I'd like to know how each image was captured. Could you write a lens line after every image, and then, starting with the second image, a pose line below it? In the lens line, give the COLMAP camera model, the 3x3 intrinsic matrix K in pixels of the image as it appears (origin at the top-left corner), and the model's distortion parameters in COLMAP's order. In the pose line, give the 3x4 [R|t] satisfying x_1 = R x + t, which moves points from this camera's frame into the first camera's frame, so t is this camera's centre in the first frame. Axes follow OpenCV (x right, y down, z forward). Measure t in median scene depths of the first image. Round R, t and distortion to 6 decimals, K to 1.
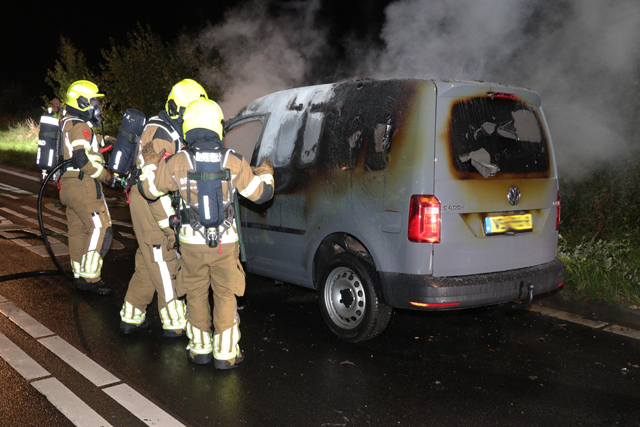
lens RADIAL K [[713.8, 0, 320.0], [0, 713.8, 212.7], [0, 0, 1]] dist [0.031609, 0.000000]
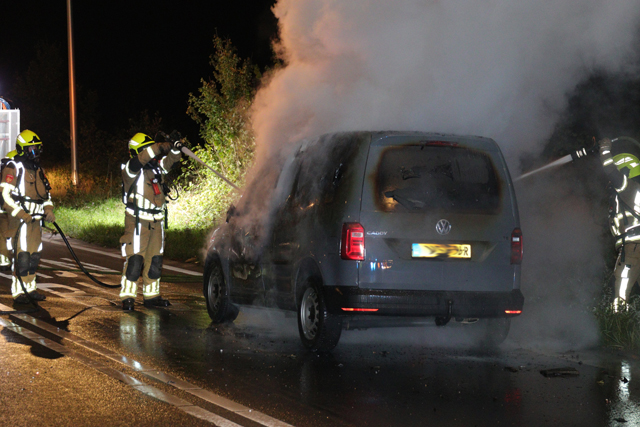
lens RADIAL K [[1936.2, 0, 322.8], [0, 1936.2, 216.7], [0, 0, 1]] dist [0.610986, 0.000000]
pose [[0.945354, 0.001576, -0.326043, 0.653108], [-0.038763, 0.993440, -0.107588, 0.180764], [0.323734, 0.114347, 0.939213, -1.205038]]
